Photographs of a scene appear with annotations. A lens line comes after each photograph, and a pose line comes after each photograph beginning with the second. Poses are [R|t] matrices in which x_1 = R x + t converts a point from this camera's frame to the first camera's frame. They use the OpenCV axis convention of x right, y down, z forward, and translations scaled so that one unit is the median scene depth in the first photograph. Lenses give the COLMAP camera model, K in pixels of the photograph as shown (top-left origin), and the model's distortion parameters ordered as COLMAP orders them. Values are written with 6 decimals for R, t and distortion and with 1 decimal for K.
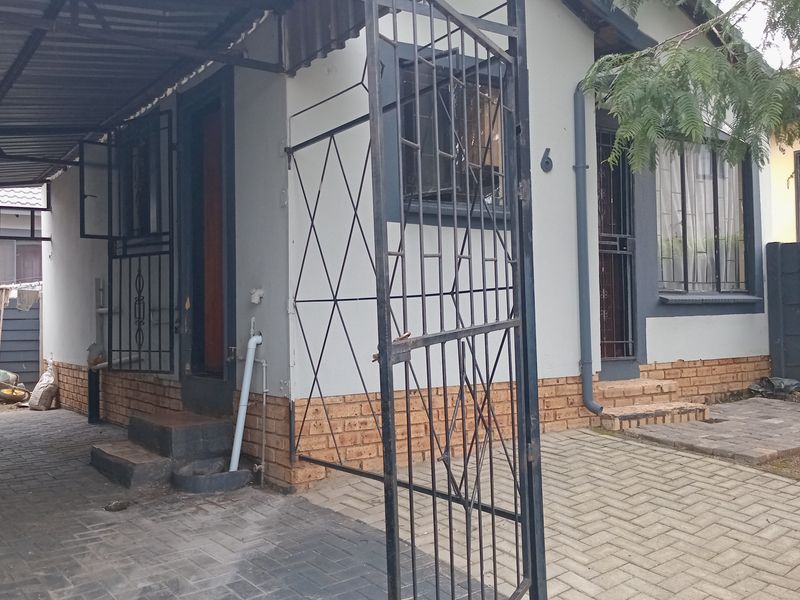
lens RADIAL K [[776.8, 0, 391.1], [0, 776.8, 298.6], [0, 0, 1]] dist [0.094907, -0.183664]
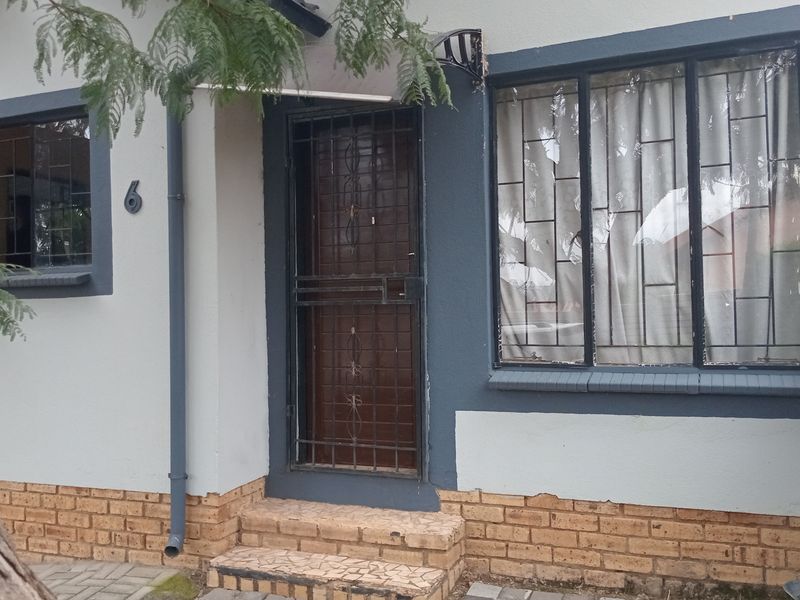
lens RADIAL K [[776.8, 0, 391.1], [0, 776.8, 298.6], [0, 0, 1]] dist [0.094907, -0.183664]
pose [[0.560992, -0.009538, -0.827766, 1.205828], [0.028749, 0.999555, 0.007966, -0.100389], [0.827322, -0.028267, 0.561017, 0.986735]]
